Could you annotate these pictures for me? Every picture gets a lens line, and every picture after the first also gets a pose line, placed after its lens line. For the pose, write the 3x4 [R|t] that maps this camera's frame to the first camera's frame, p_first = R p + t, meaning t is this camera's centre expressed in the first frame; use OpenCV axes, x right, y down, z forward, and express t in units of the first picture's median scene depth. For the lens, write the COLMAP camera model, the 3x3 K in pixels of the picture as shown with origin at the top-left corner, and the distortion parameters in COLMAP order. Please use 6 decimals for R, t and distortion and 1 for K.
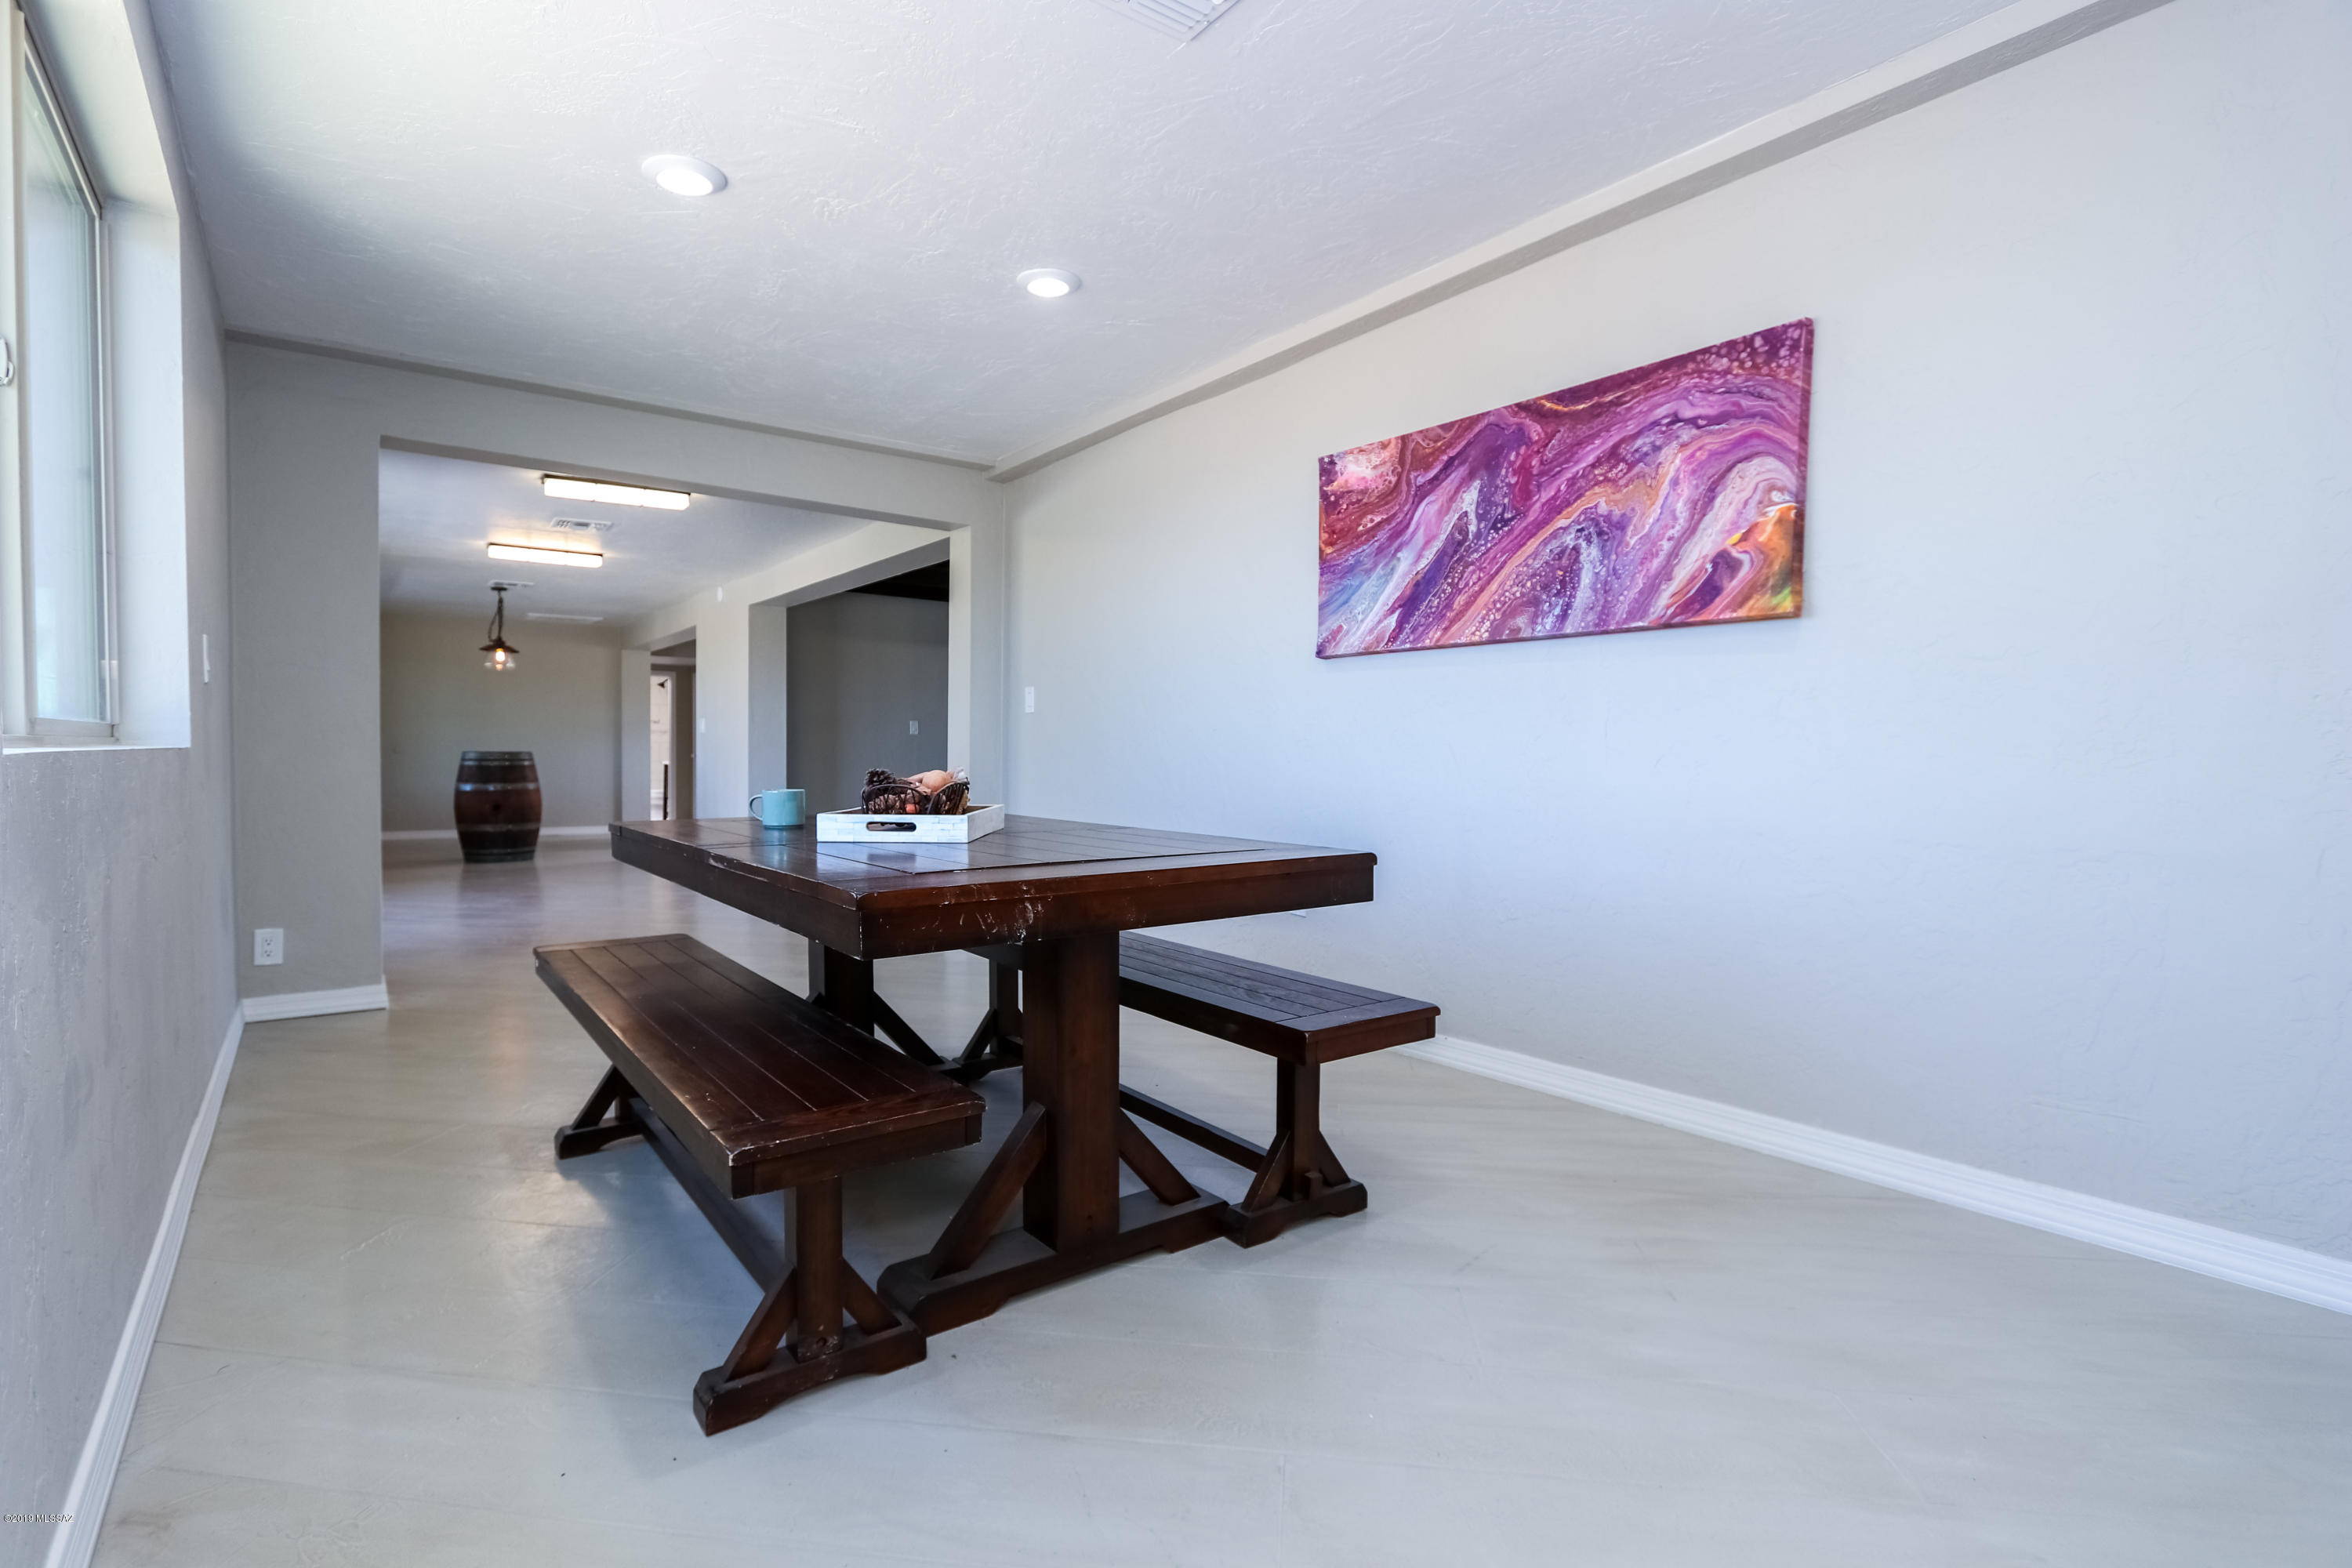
lens RADIAL K [[1081.8, 0, 1112.9], [0, 1081.8, 794.9], [0, 0, 1]] dist [0.000003, 0.000021]
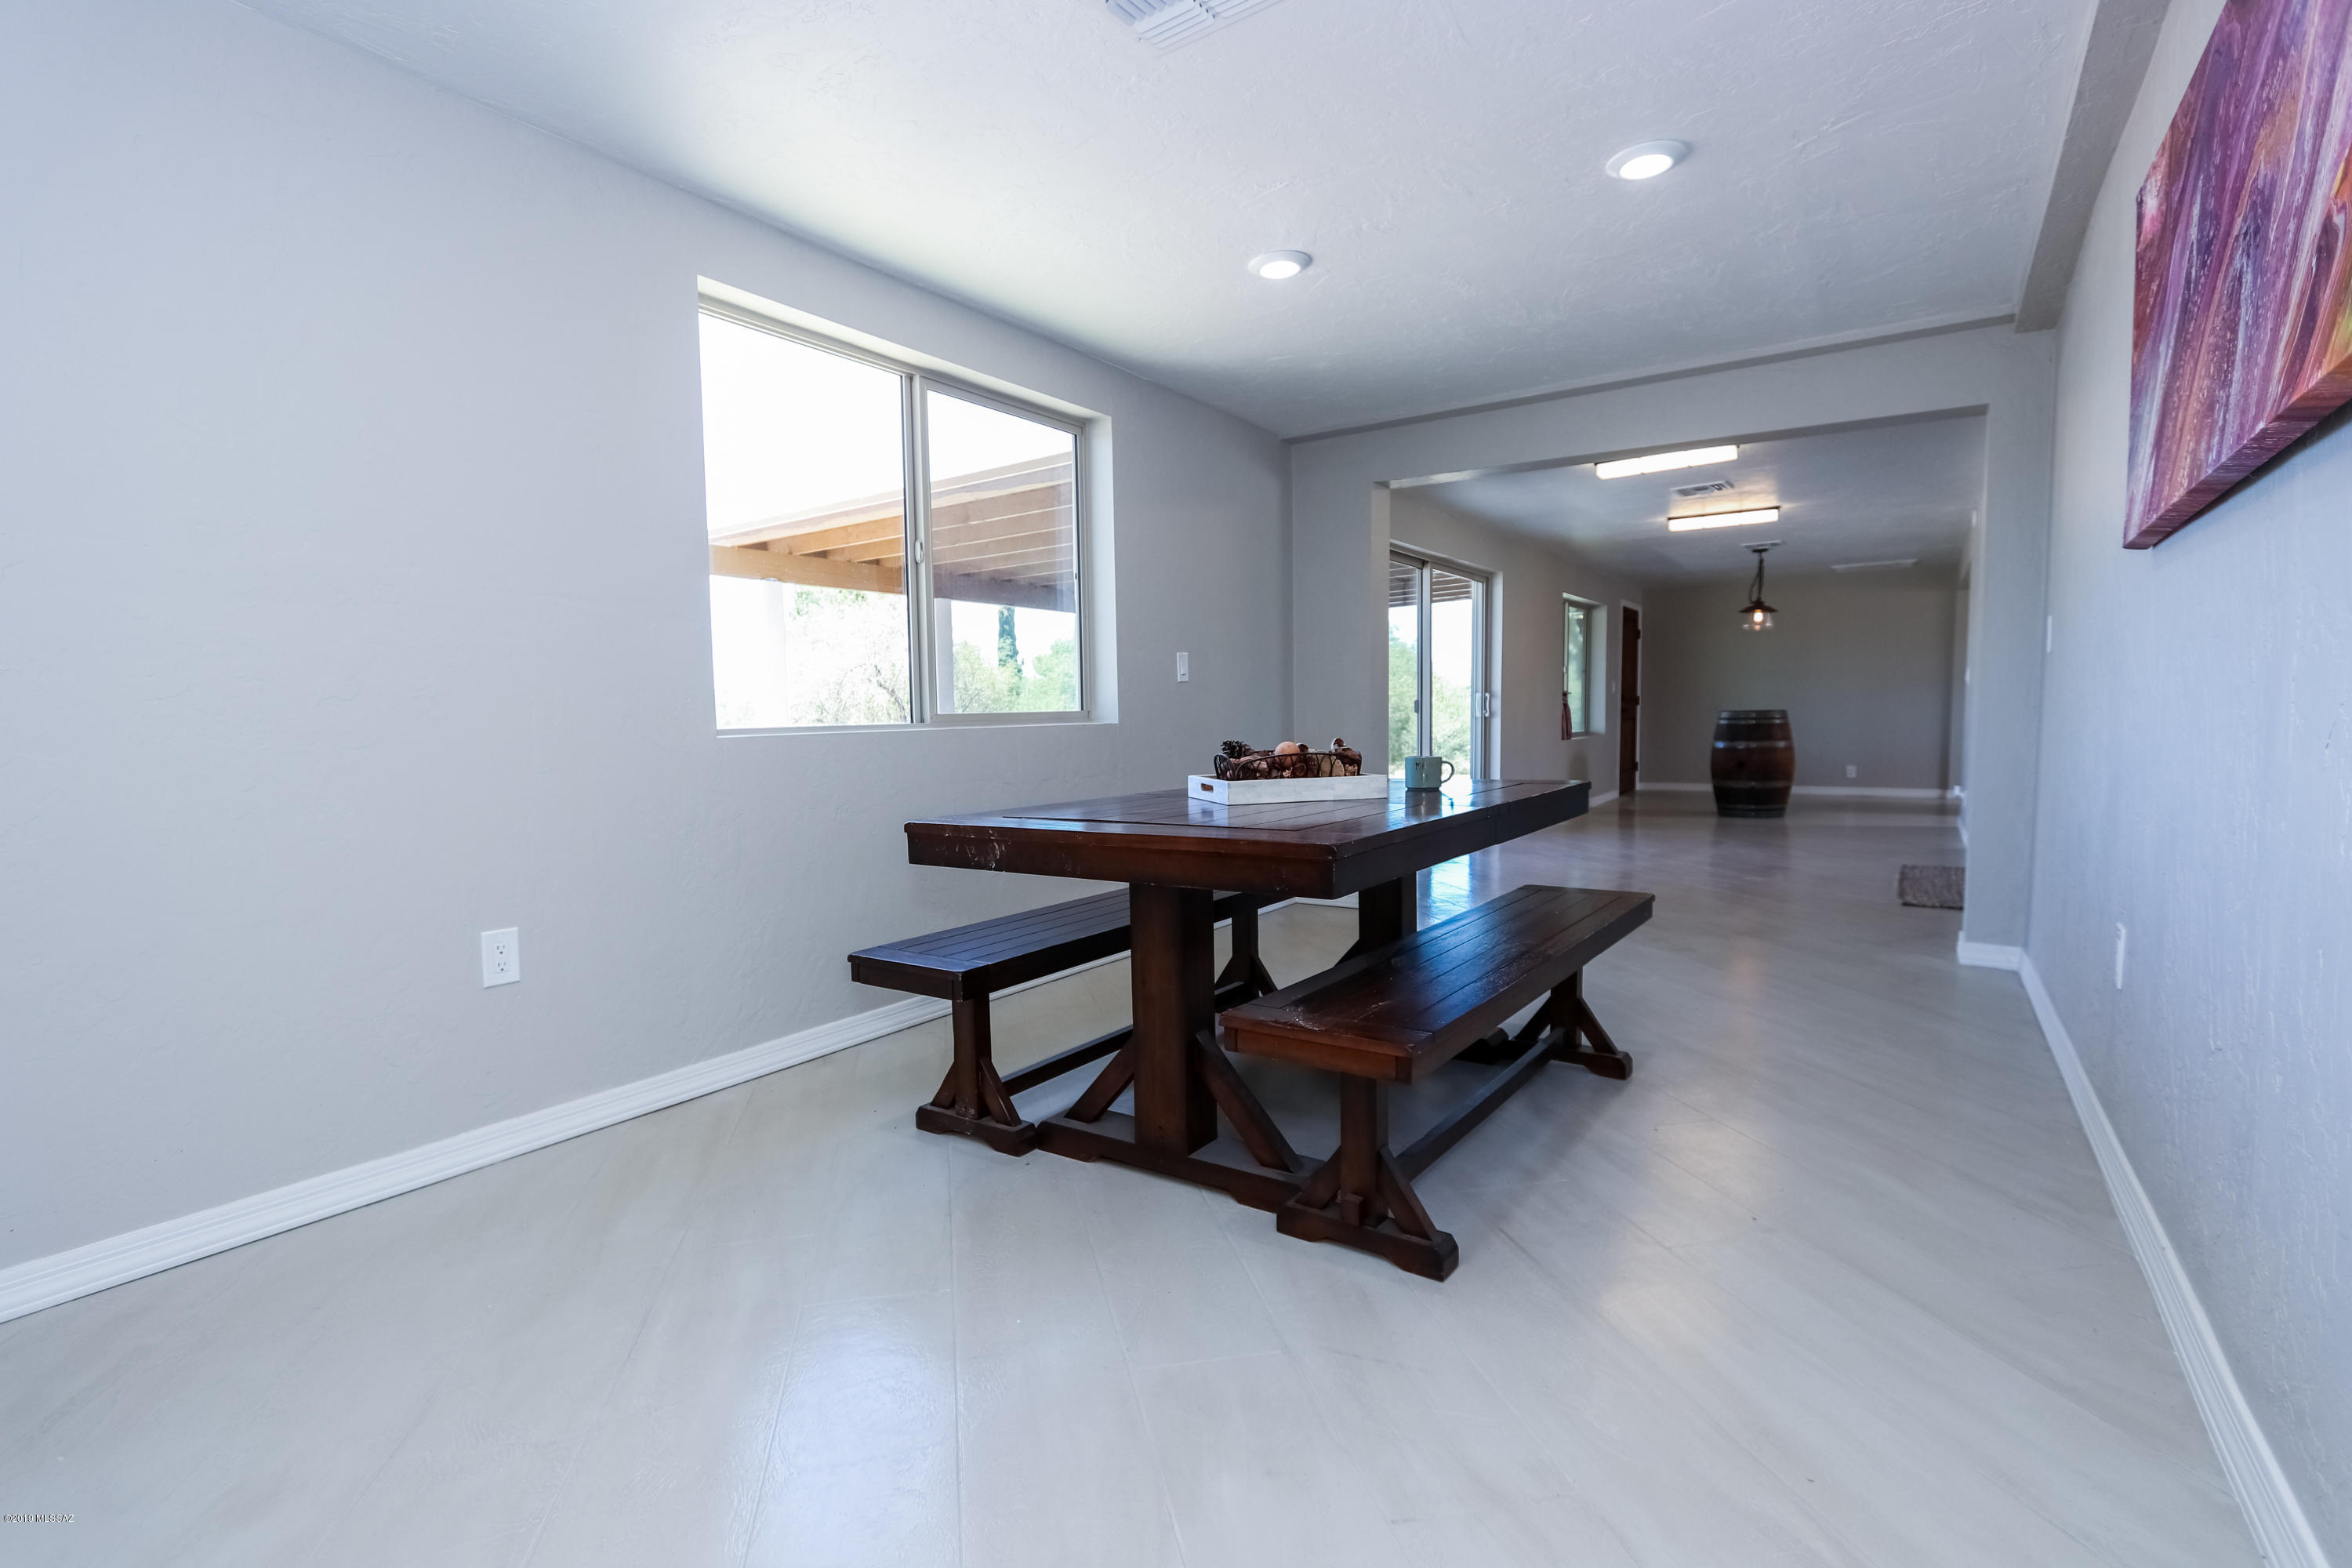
lens RADIAL K [[1094.7, 0, 1176.0], [0, 1094.7, 784.0], [0, 0, 1]] dist [0.000319, 0.000256]
pose [[0.344791, 0.047953, -0.937454, 0.226388], [-0.017337, 0.998849, 0.044718, -0.007156], [0.938519, 0.000834, 0.345226, 0.127845]]
